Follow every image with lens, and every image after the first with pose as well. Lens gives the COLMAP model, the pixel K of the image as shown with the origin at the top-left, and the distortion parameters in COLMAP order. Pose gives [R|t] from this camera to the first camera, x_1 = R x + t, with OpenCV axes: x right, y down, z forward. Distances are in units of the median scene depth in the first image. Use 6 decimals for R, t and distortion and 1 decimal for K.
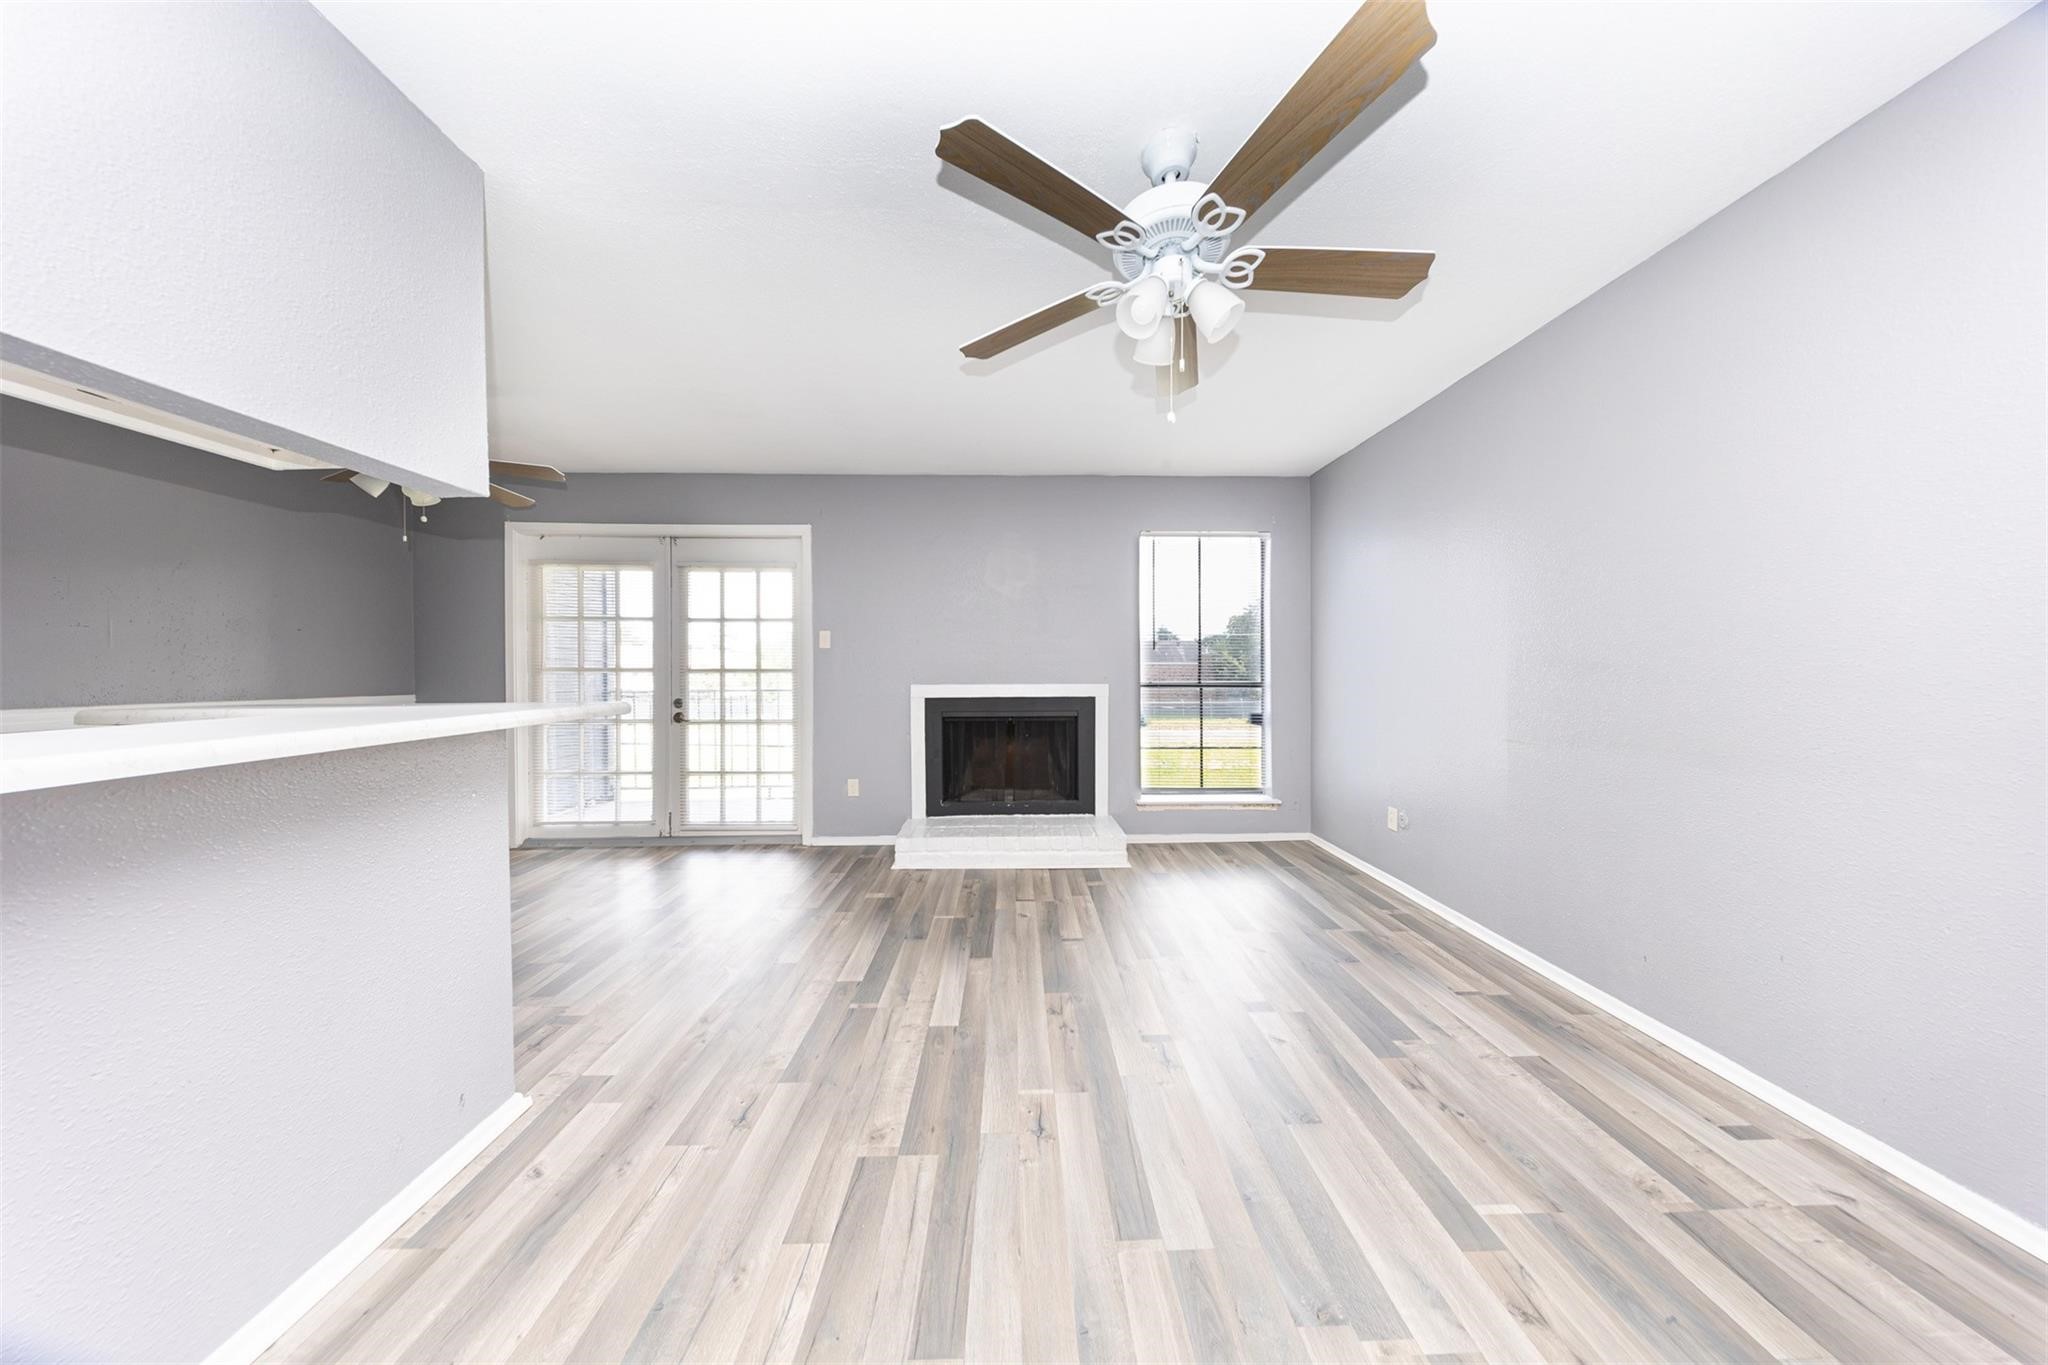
lens RADIAL K [[608.5, 0, 1021.2], [0, 608.5, 676.0], [0, 0, 1]] dist [0.004036, -0.000265]
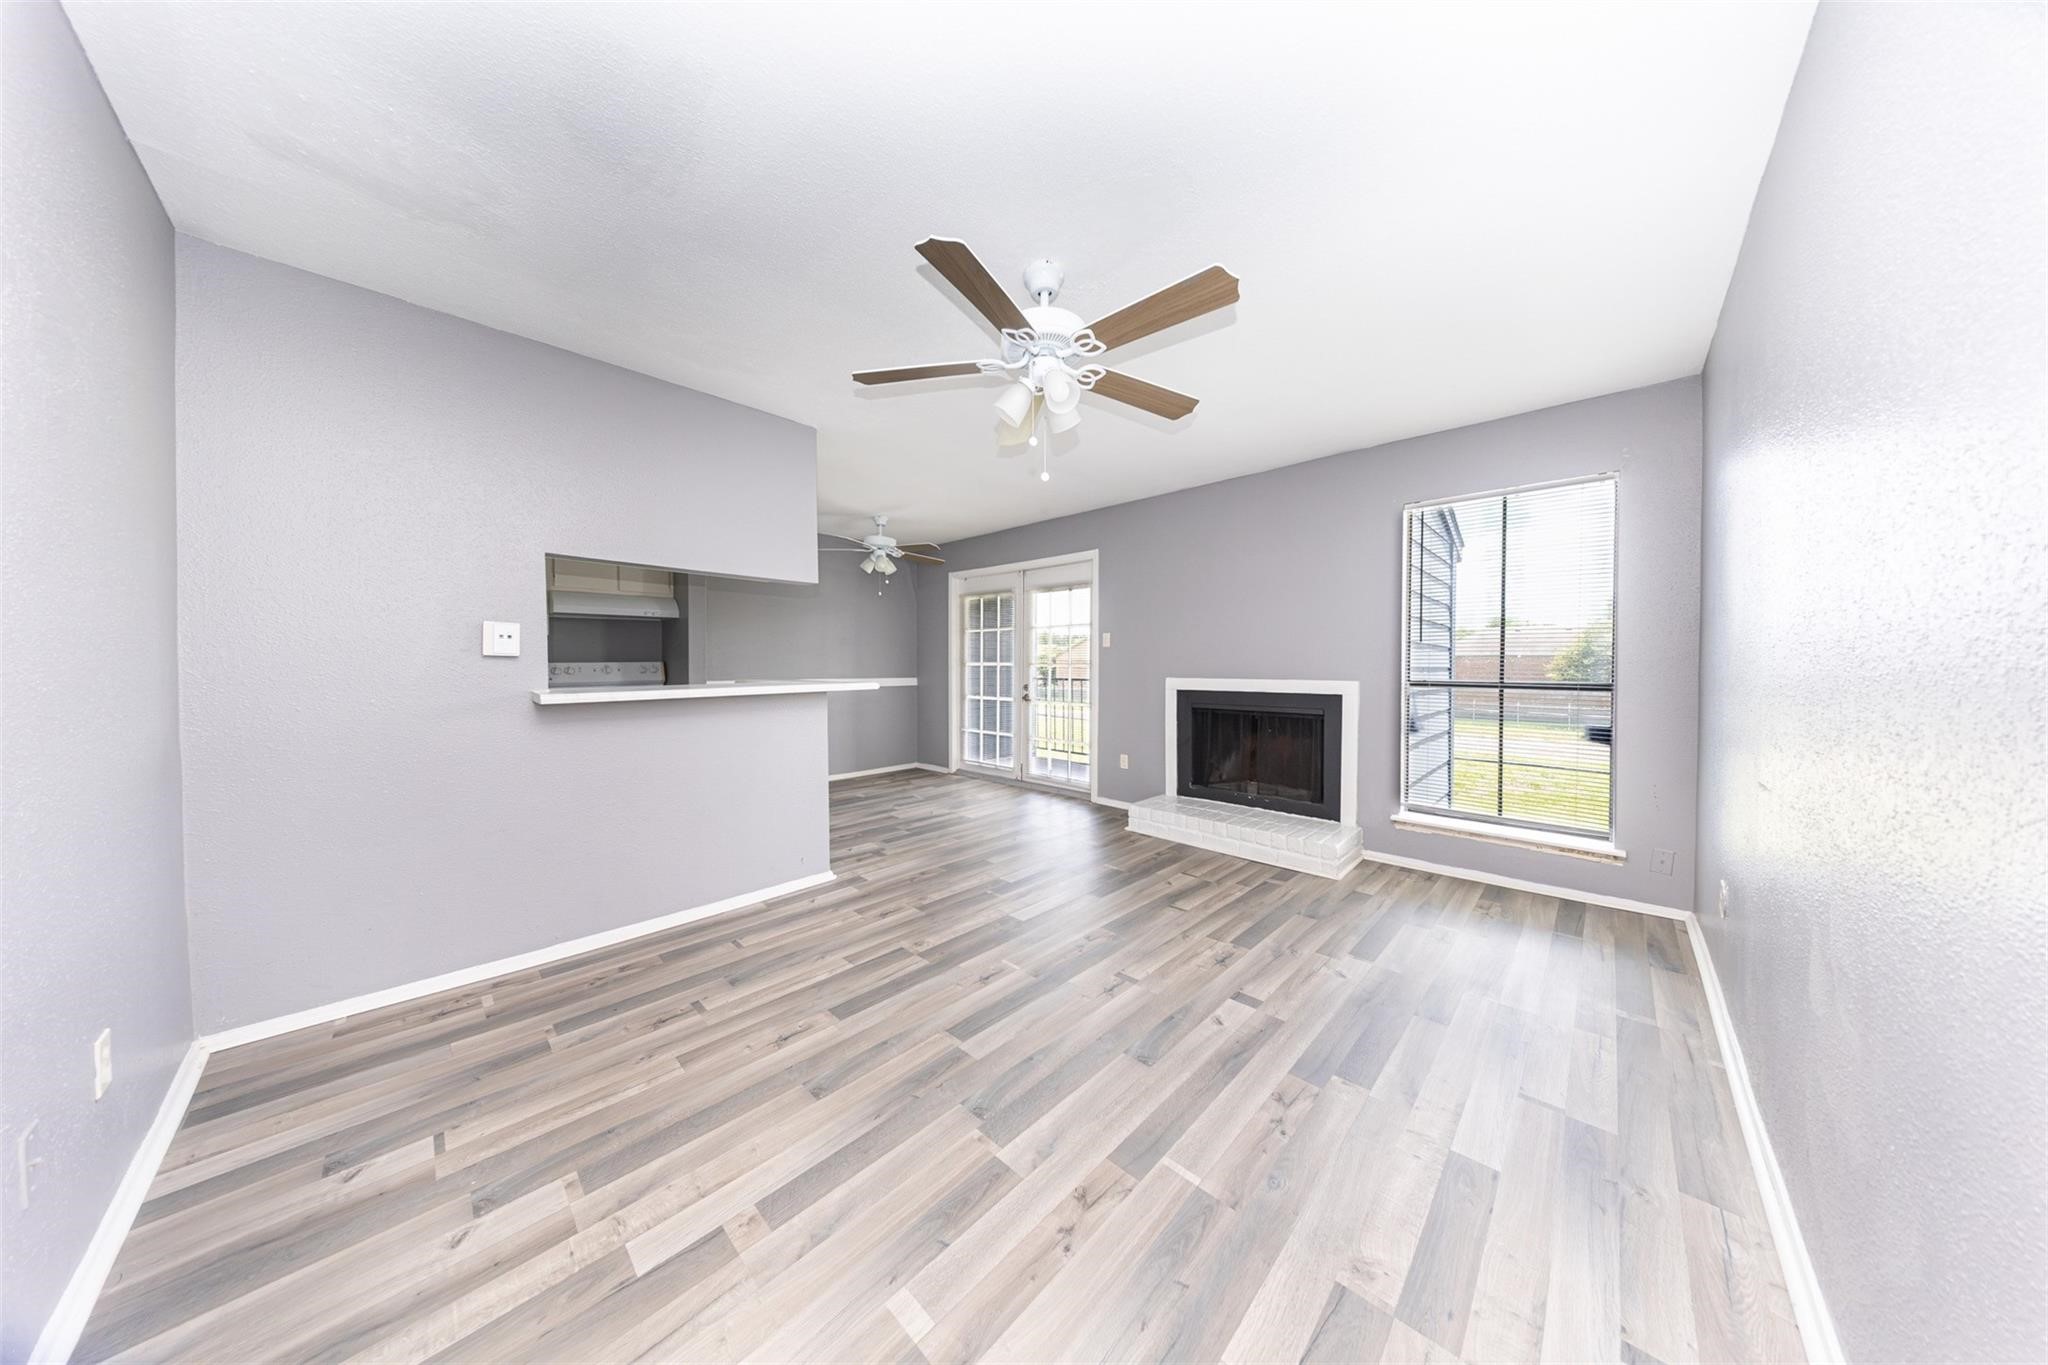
lens RADIAL K [[608.5, 0, 1033.5], [0, 608.5, 667.1], [0, 0, 1]] dist [0.004036, -0.000265]
pose [[0.700364, 0.006578, -0.713756, 0.460097], [-0.010635, 0.999943, -0.001219, -0.001285], [0.713707, 0.008445, 0.700394, 0.020691]]
